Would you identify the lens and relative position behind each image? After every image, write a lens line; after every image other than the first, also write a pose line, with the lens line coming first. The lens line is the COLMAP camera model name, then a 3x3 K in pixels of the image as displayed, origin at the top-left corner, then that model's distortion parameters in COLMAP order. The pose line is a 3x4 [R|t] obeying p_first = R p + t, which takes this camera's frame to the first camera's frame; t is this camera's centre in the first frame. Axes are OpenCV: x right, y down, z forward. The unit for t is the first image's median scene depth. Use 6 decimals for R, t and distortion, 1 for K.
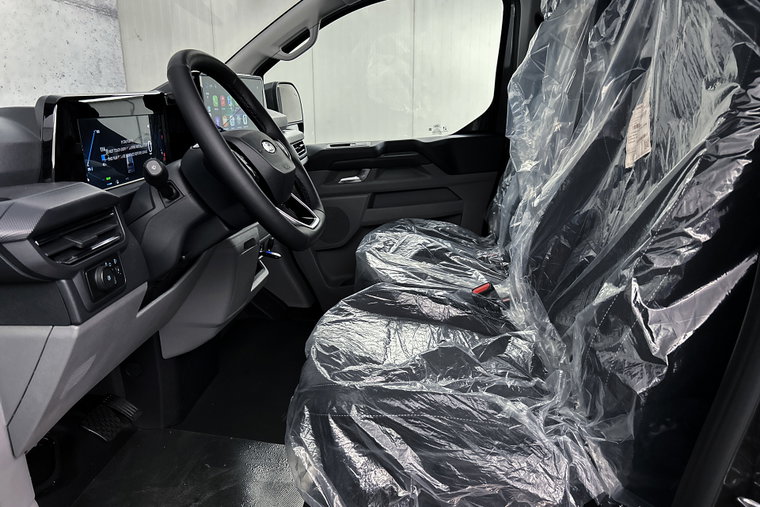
lens RADIAL K [[565.3, 0, 380.0], [0, 565.3, 253.5], [0, 0, 1]] dist [0.034418, -0.056760]
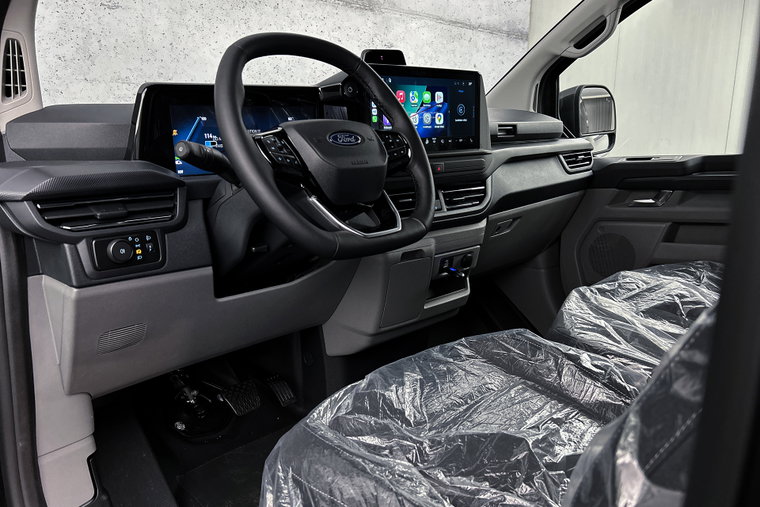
lens RADIAL K [[565.3, 0, 380.0], [0, 565.3, 253.5], [0, 0, 1]] dist [0.034418, -0.056760]
pose [[0.761402, 0.143150, -0.632278, 0.196452], [-0.165305, 0.985947, 0.024159, -0.020334], [0.626851, 0.086124, 0.774365, 0.176775]]
